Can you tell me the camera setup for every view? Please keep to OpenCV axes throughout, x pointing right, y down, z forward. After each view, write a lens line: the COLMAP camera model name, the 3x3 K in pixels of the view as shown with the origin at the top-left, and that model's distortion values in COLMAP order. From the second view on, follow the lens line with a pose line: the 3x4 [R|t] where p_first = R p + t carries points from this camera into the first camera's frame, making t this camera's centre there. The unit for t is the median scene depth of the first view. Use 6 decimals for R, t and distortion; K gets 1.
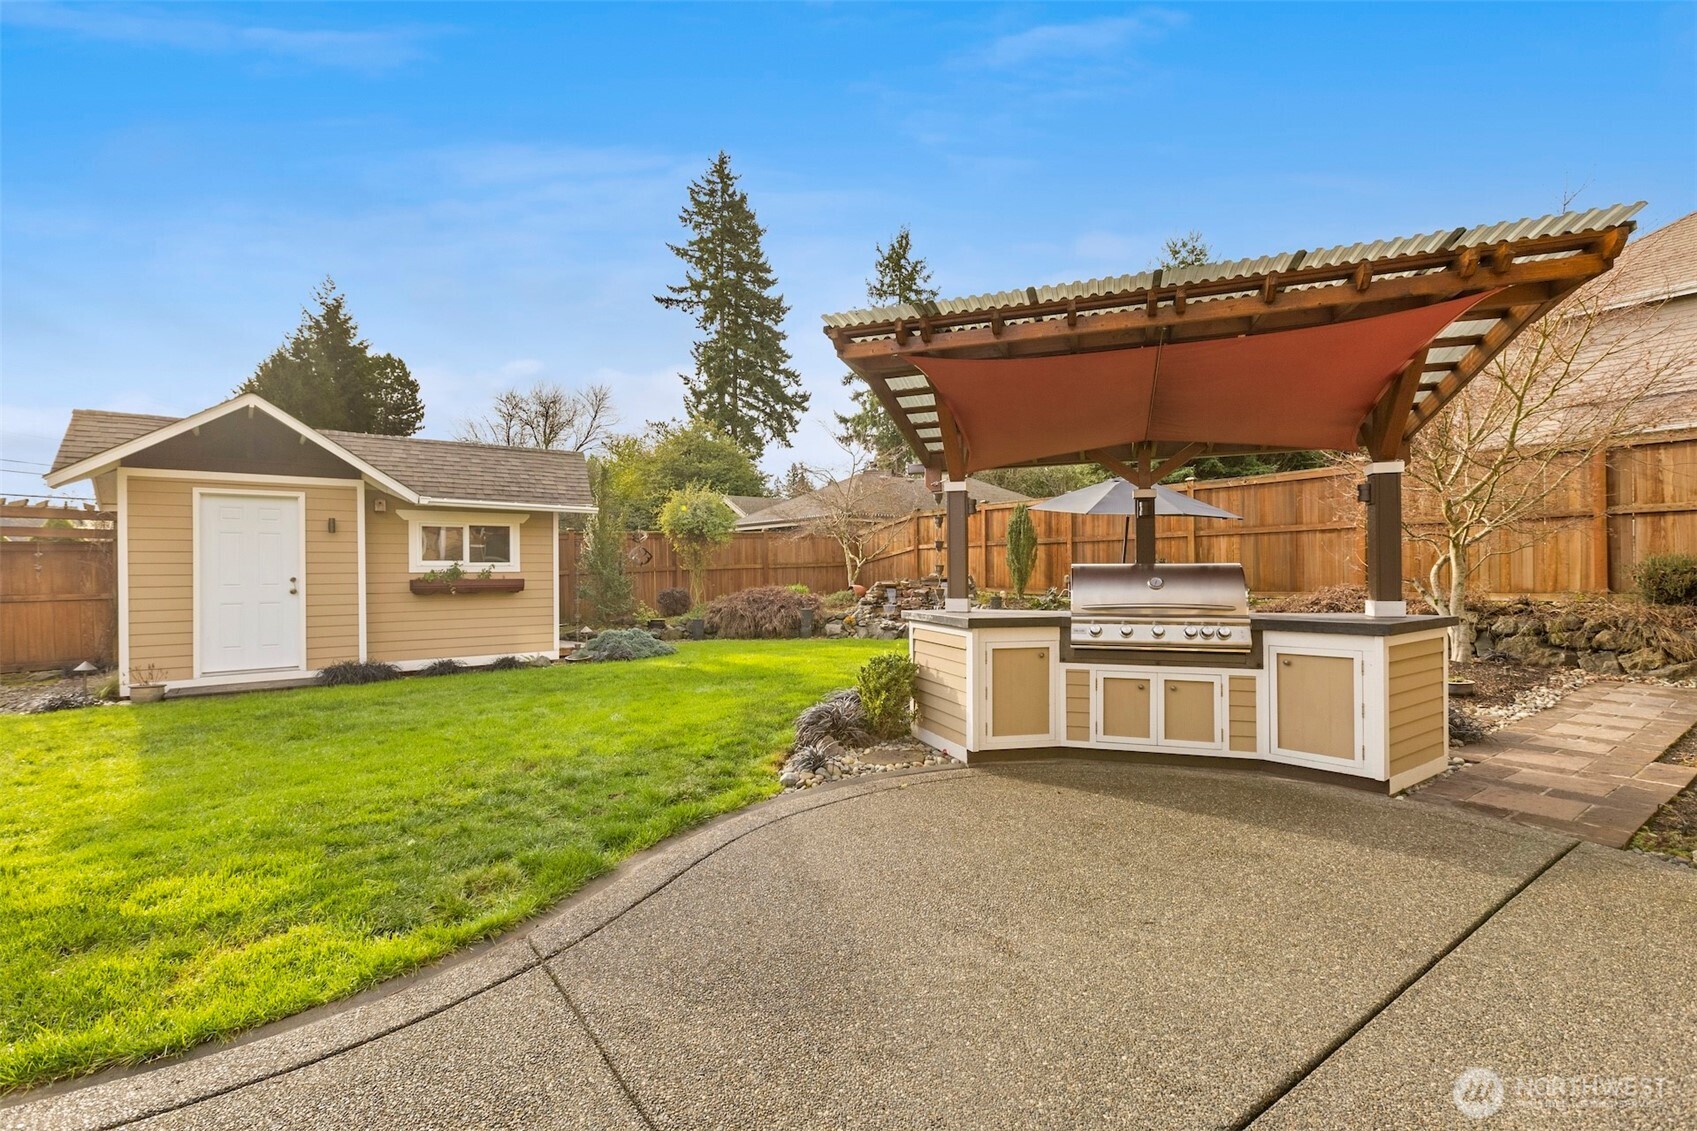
lens RADIAL K [[762.4, 0, 856.1], [0, 762.4, 565.6], [0, 0, 1]] dist [0.000701, 0.000171]
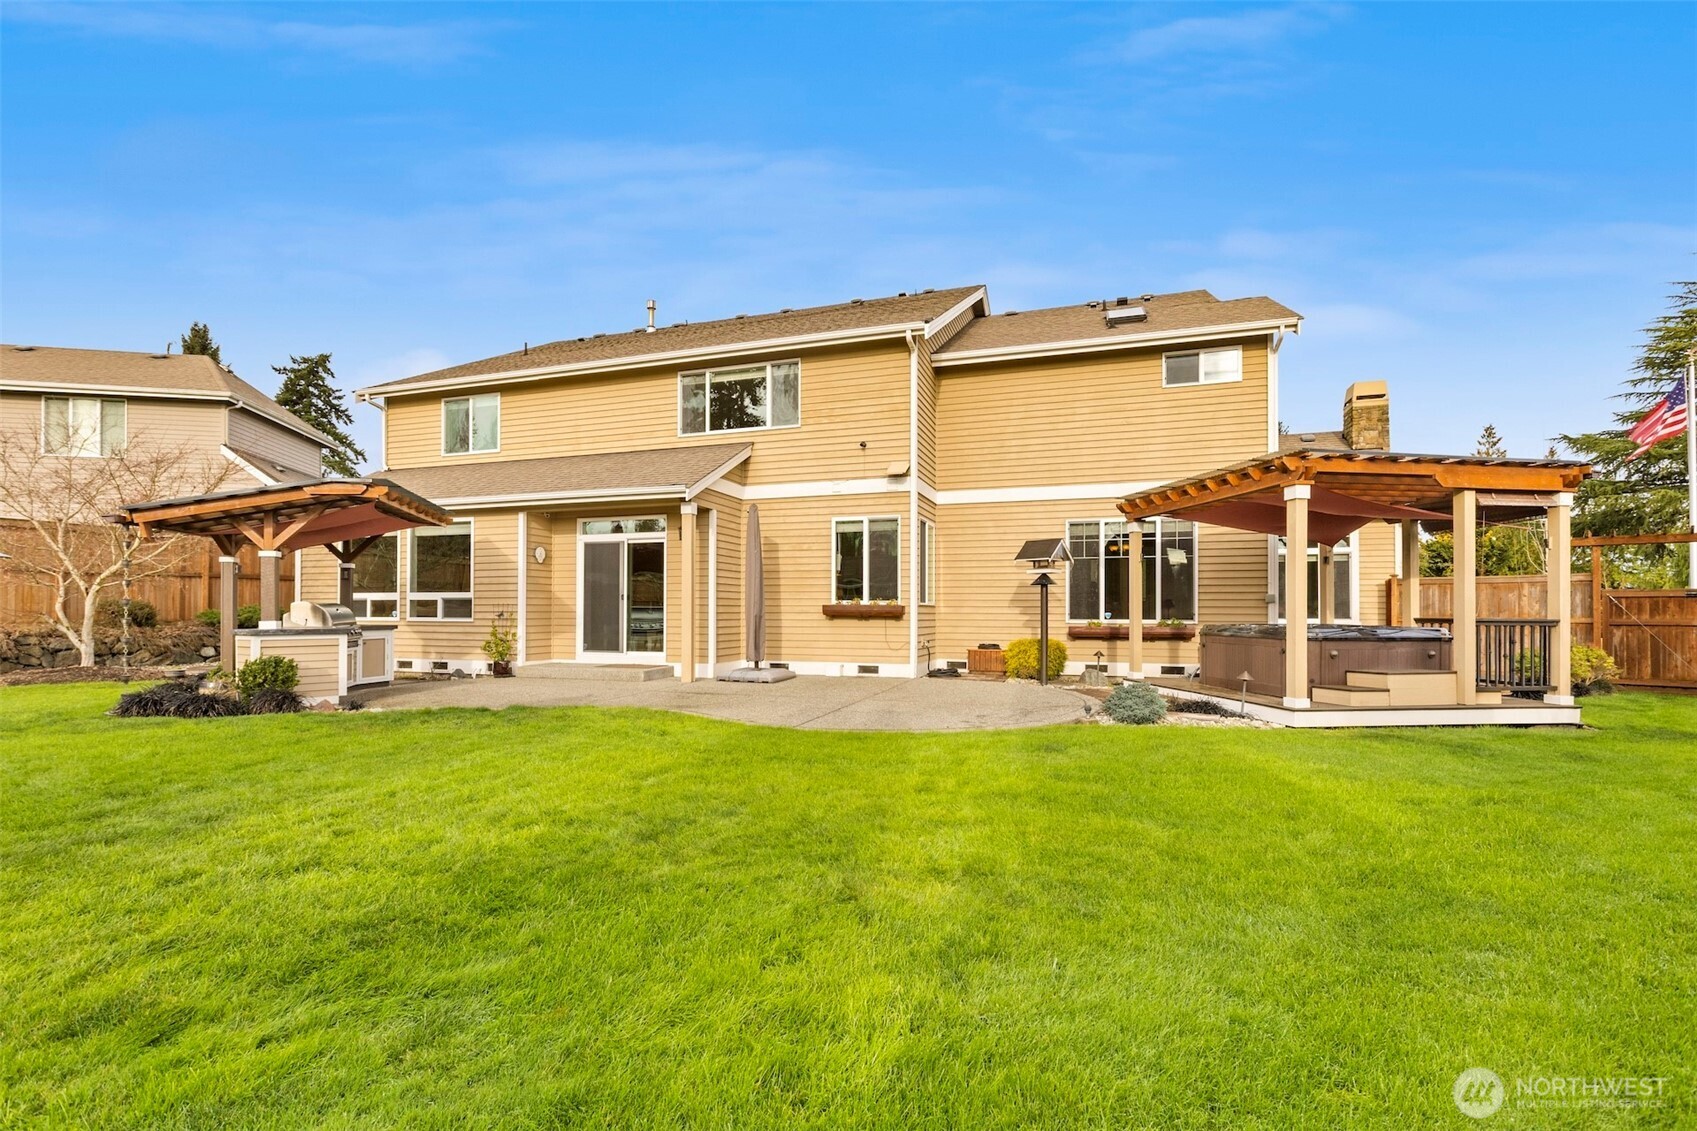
lens RADIAL K [[762.4, 0, 842.9], [0, 762.4, 603.2], [0, 0, 1]] dist [0.000701, 0.000171]
pose [[-0.581057, 0.011264, 0.813785, -1.182891], [-0.003825, 0.999855, -0.016571, 0.015998], [-0.813854, -0.012742, -0.580930, 0.585710]]
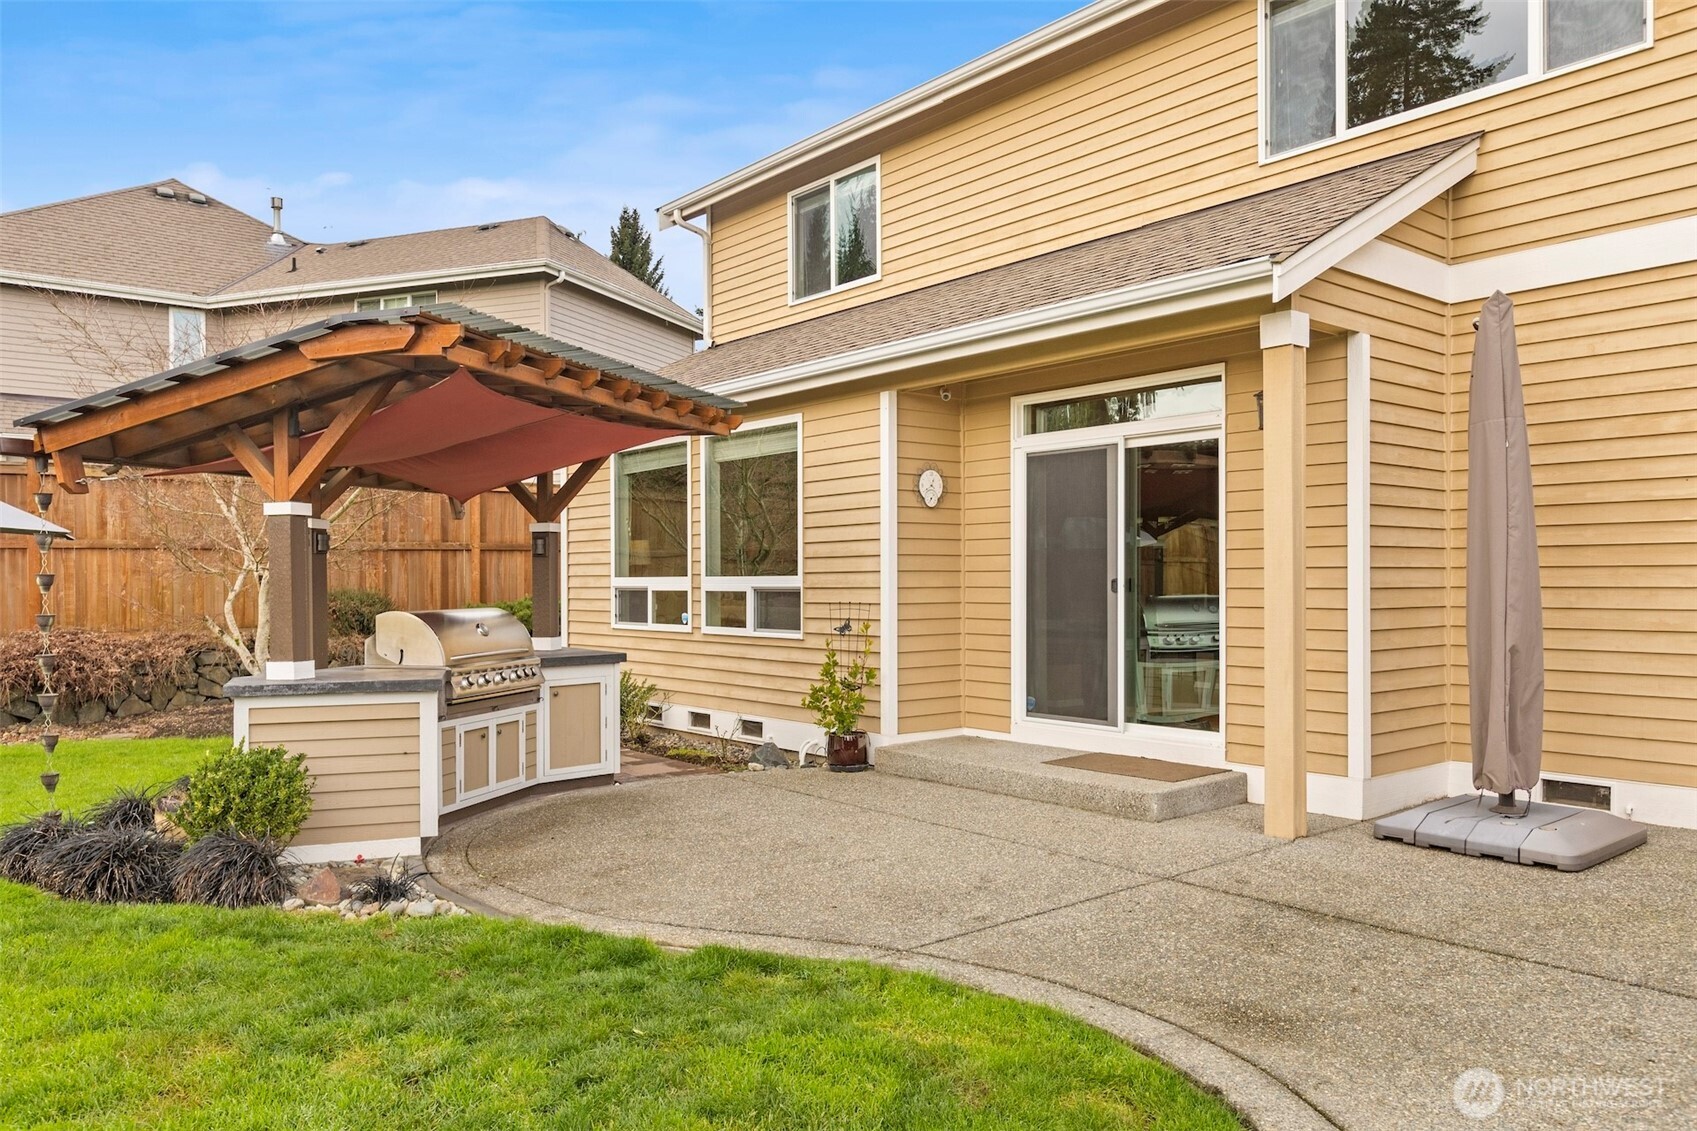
lens RADIAL K [[1208.4, 0, 840.4], [0, 1208.4, 586.9], [0, 0, 1]] dist [0.005981, -0.006950]
pose [[-0.049526, -0.001358, 0.998772, -0.641145], [-0.000900, 0.999999, 0.001315, -0.018669], [-0.998772, -0.000833, -0.049527, 0.327777]]
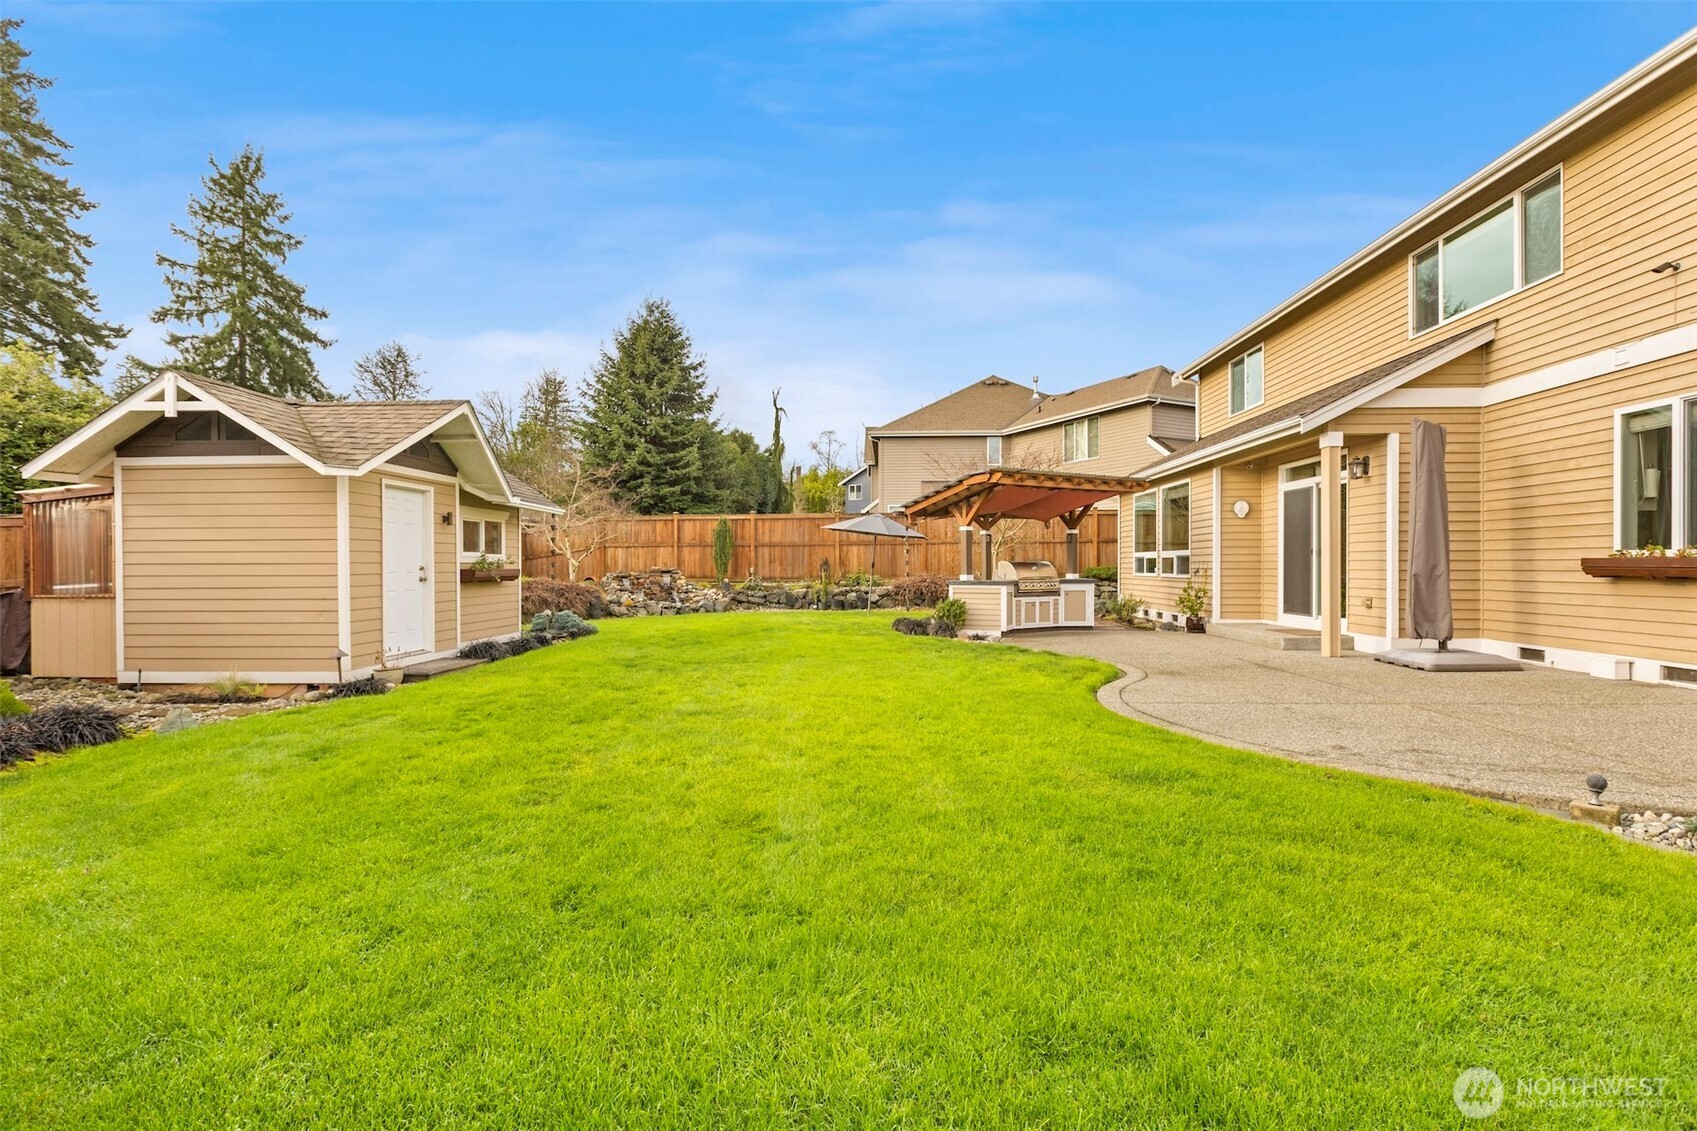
lens RADIAL K [[762.4, 0, 849.5], [0, 762.4, 565.3], [0, 0, 1]] dist [0.000701, 0.000171]
pose [[0.631685, 0.005446, 0.775206, -1.195393], [-0.007506, 0.999971, -0.000909, 0.010913], [-0.775189, -0.005245, 0.631707, -0.136818]]
